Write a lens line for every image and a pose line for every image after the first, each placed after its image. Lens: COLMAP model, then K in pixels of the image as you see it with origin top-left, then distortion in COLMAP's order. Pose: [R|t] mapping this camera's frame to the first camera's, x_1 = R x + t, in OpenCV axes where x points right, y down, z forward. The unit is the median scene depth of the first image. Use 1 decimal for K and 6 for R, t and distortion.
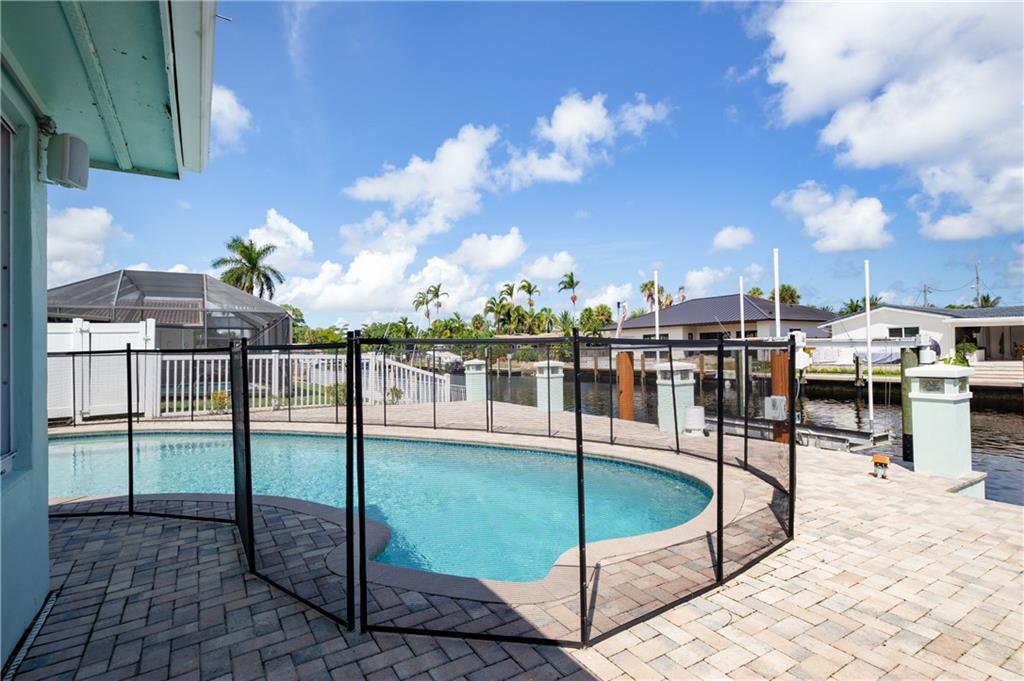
lens RADIAL K [[512.9, 0, 508.4], [0, 512.9, 345.5], [0, 0, 1]] dist [-0.025588, 0.001076]
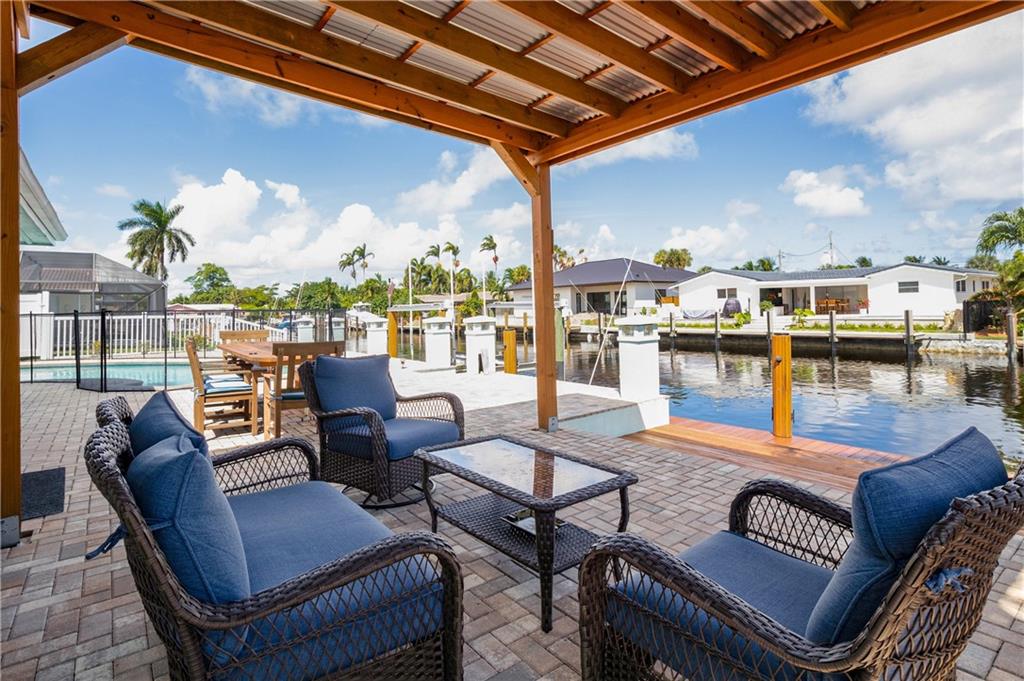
lens RADIAL K [[520.8, 0, 513.0], [0, 520.8, 305.5], [0, 0, 1]] dist [0.002140, 0.000484]
pose [[0.994190, -0.007879, 0.107350, 0.076855], [0.007514, 0.999965, 0.003809, -0.001921], [-0.107377, -0.002980, 0.994214, -0.103830]]
